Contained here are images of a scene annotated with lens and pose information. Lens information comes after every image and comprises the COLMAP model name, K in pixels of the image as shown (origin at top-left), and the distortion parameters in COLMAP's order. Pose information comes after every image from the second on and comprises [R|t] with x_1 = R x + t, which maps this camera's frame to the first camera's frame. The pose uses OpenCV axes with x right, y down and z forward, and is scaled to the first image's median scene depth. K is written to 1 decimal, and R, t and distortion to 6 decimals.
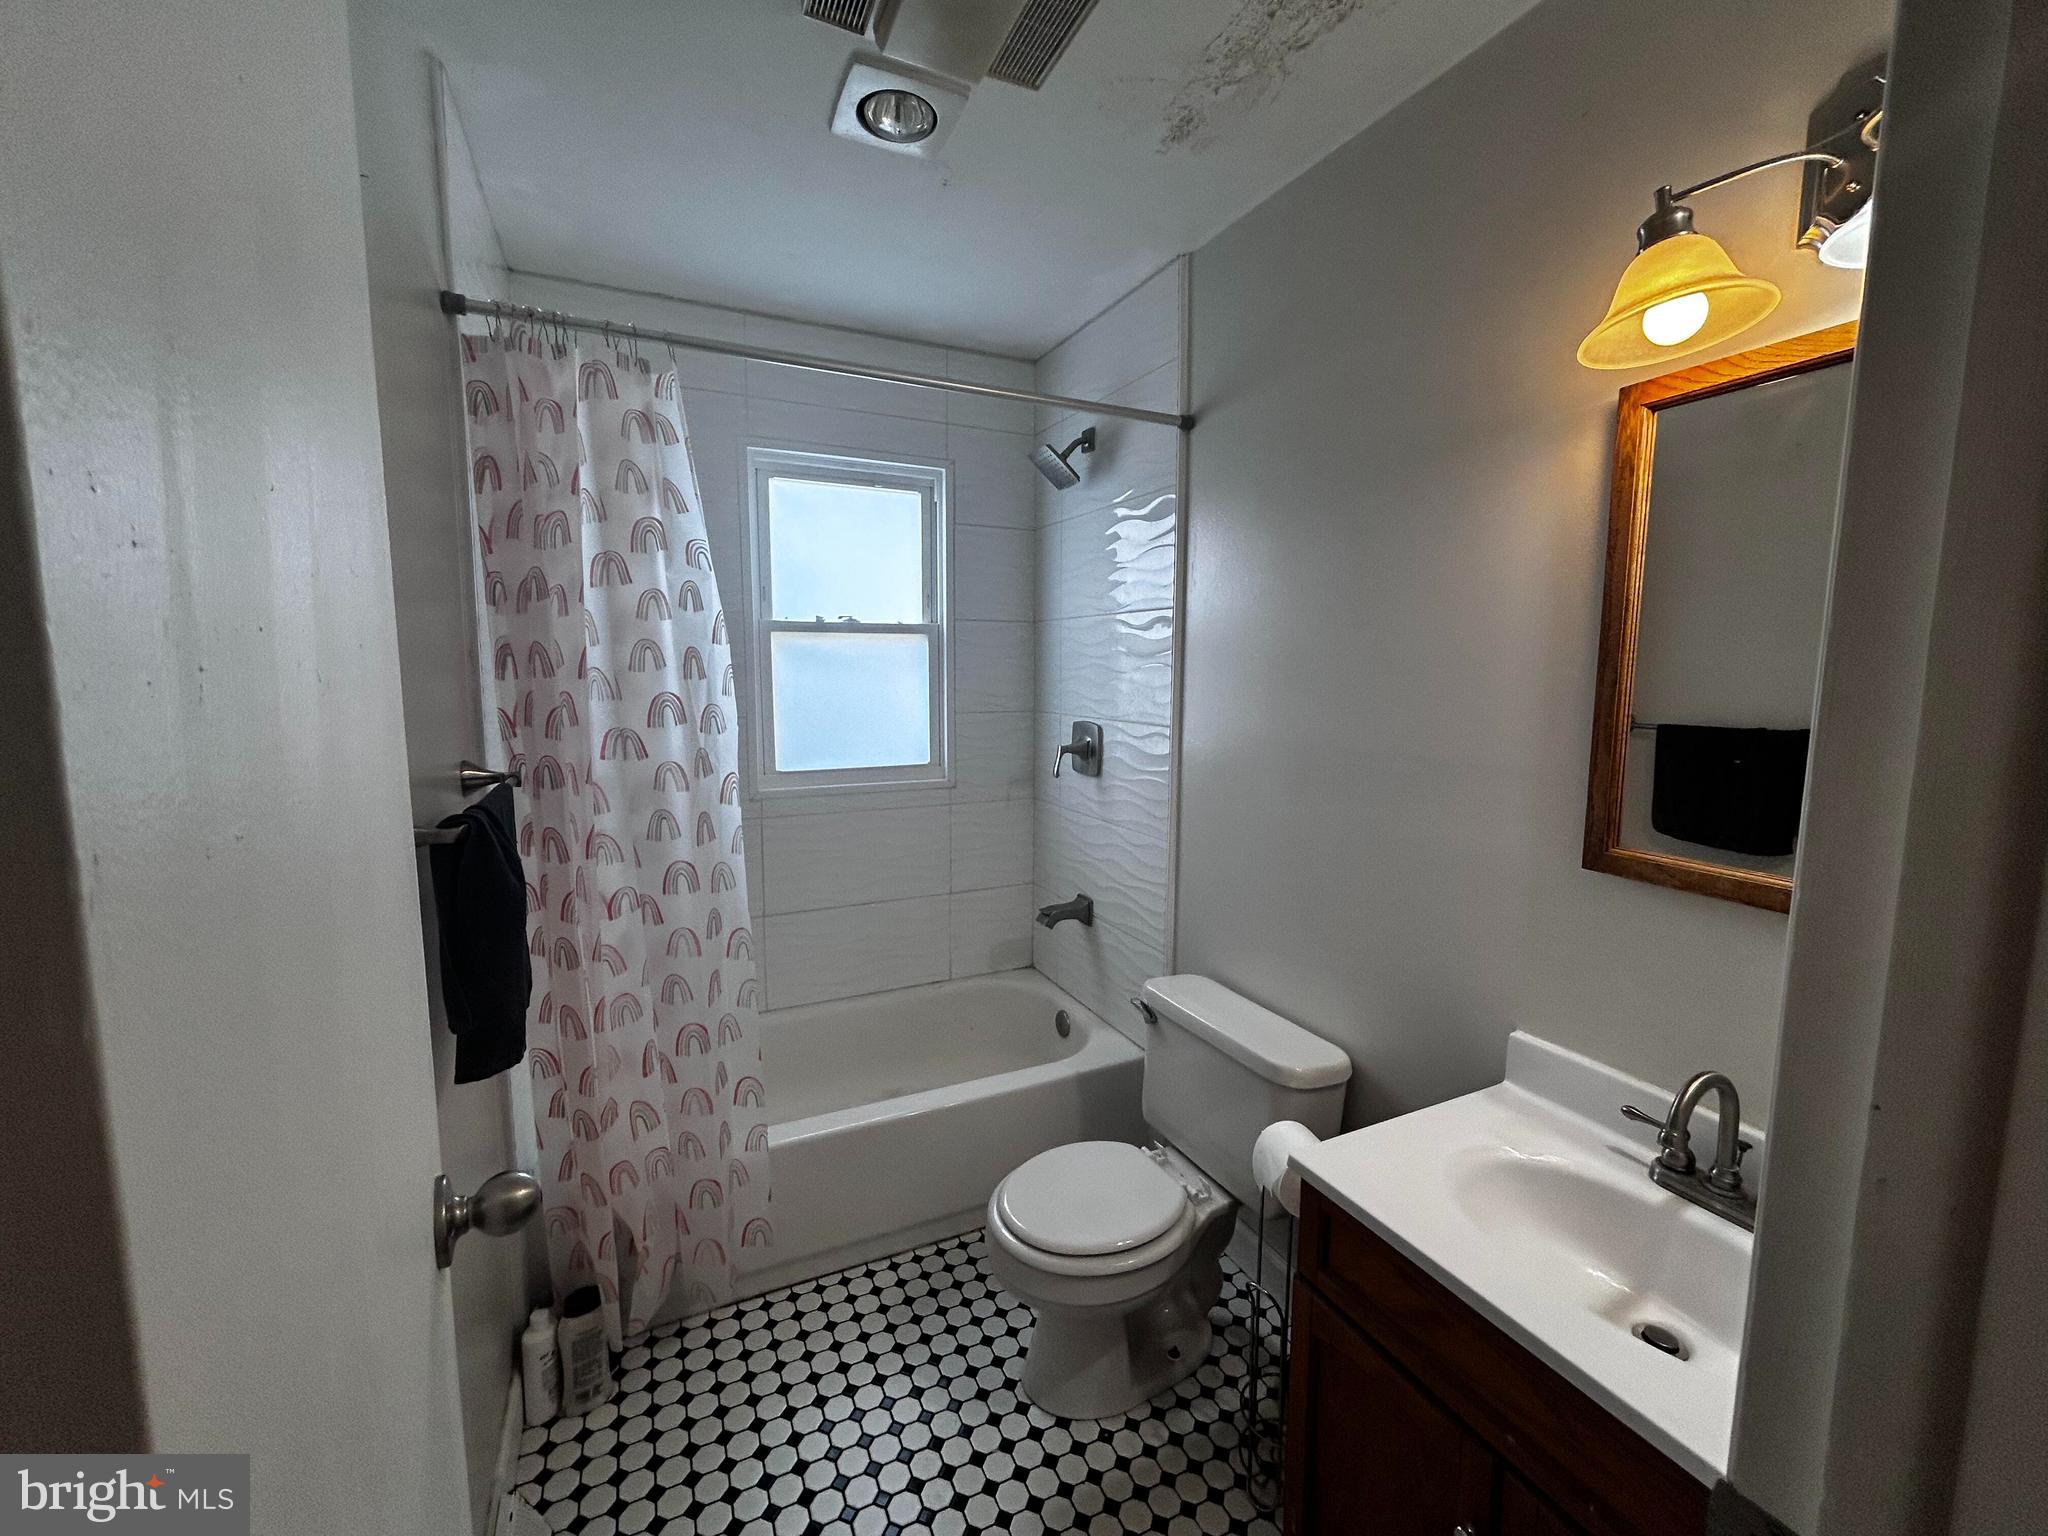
lens RADIAL K [[815.4, 0, 1029.8], [0, 815.4, 757.0], [0, 0, 1]] dist [0.000081, 0.000283]
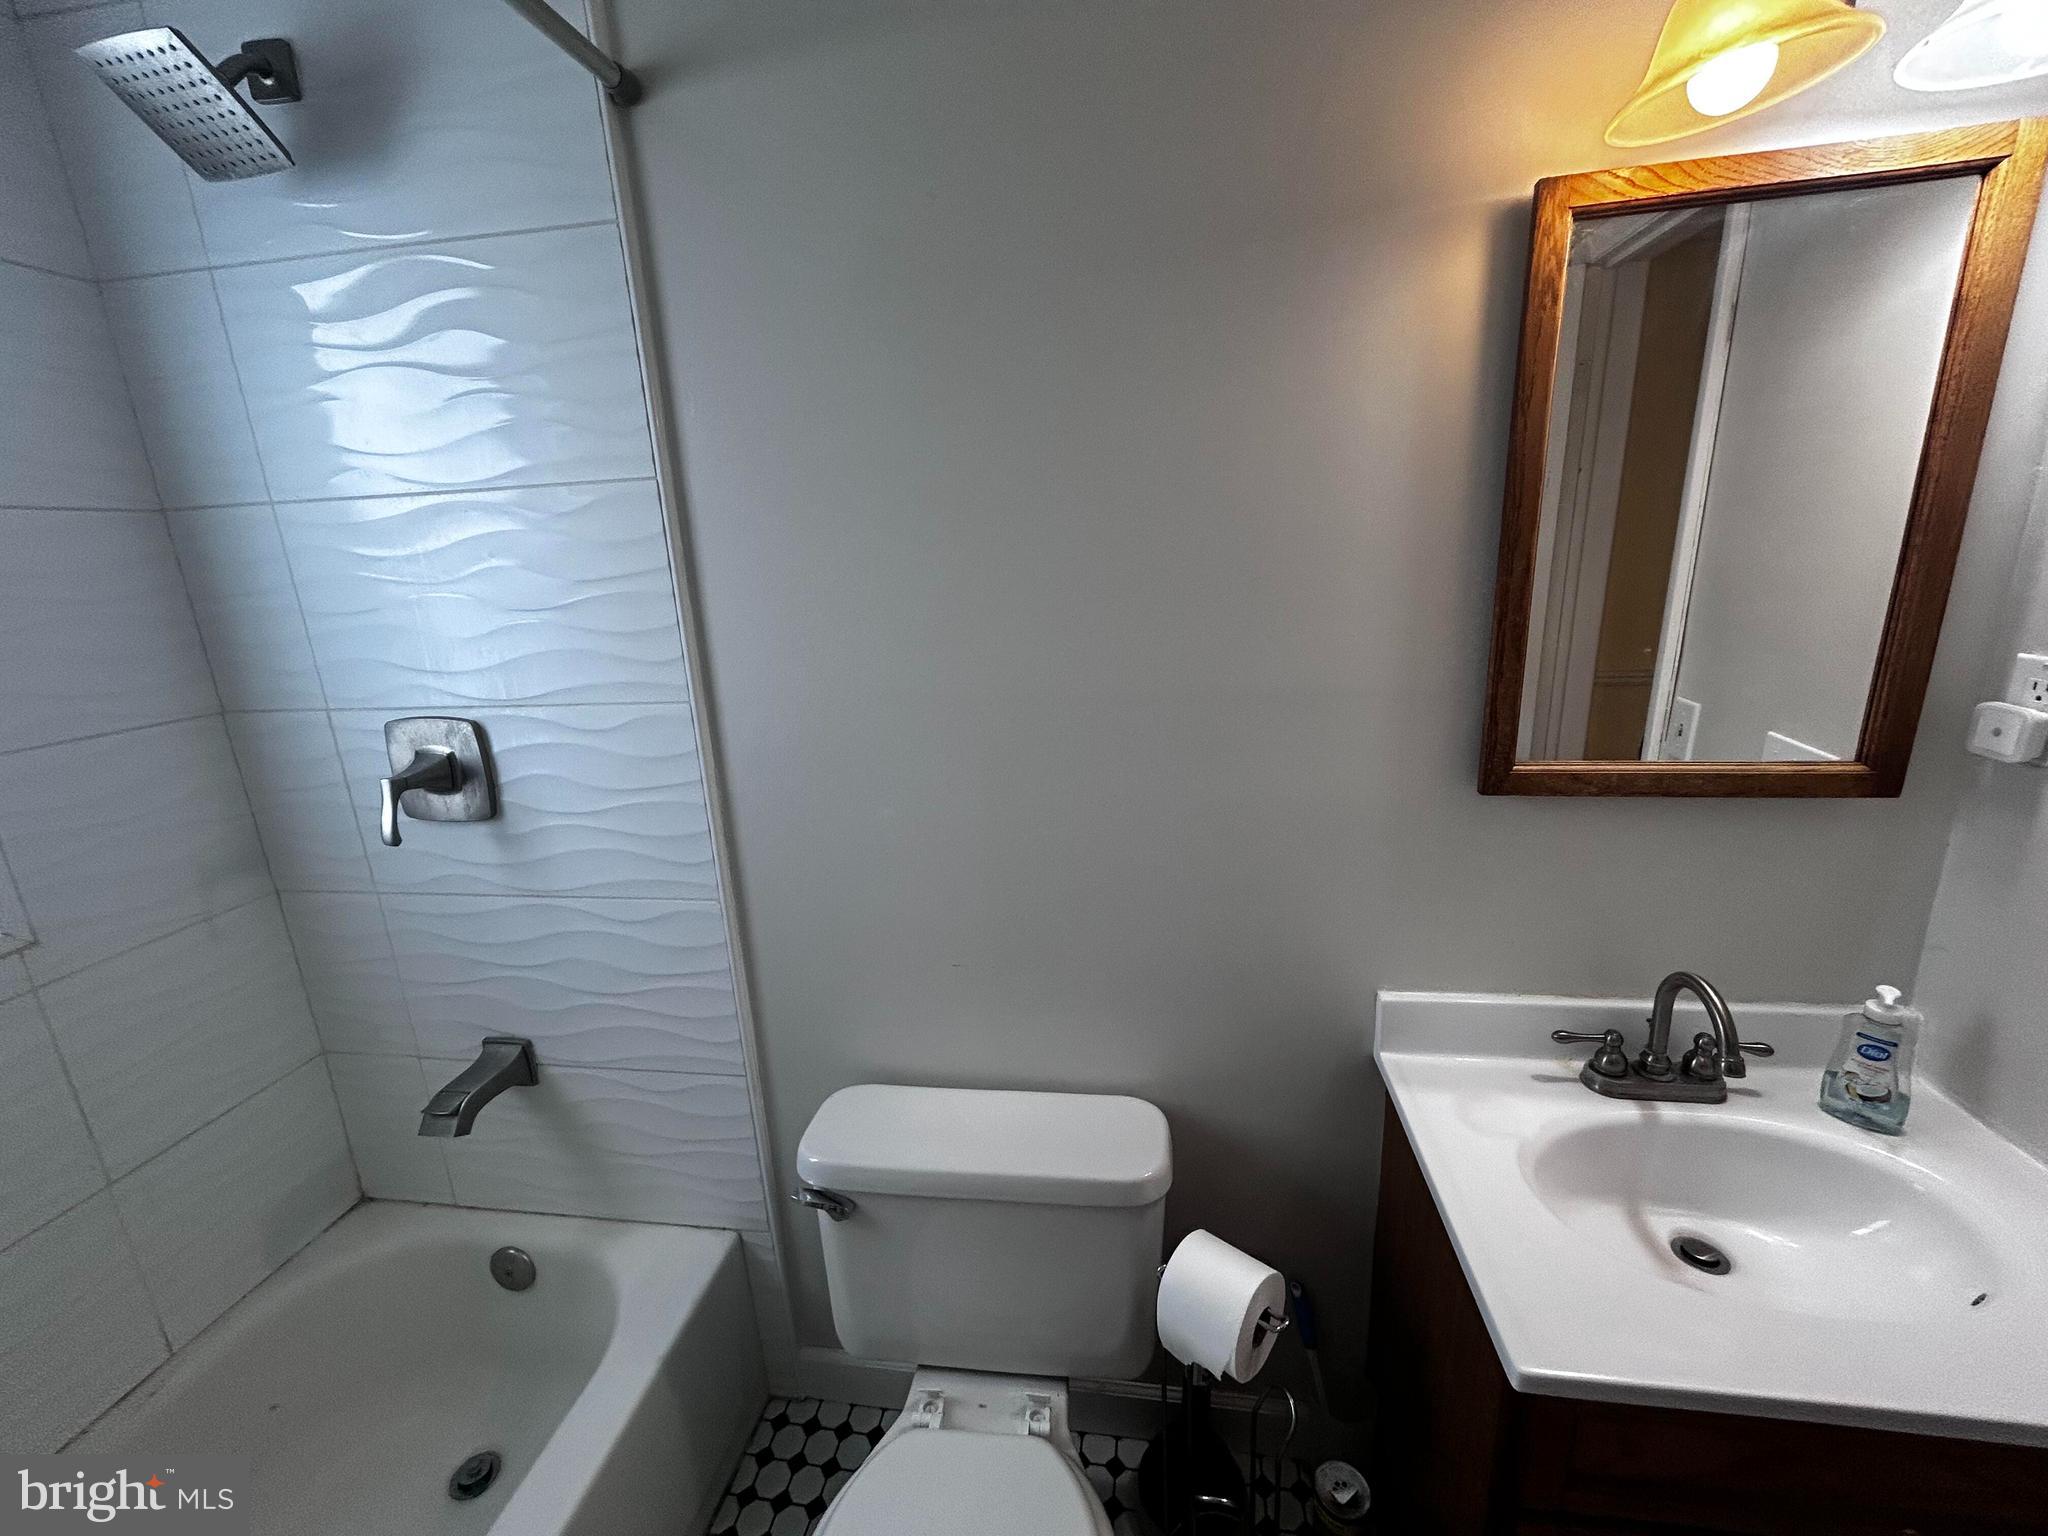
lens RADIAL K [[839.6, 0, 1020.2], [0, 839.6, 758.4], [0, 0, 1]] dist [-0.003812, -0.000506]
pose [[0.568789, -0.240989, 0.786387, -0.160528], [0.143494, 0.970524, 0.193630, -0.081639], [-0.809870, 0.002707, 0.586603, 0.513694]]
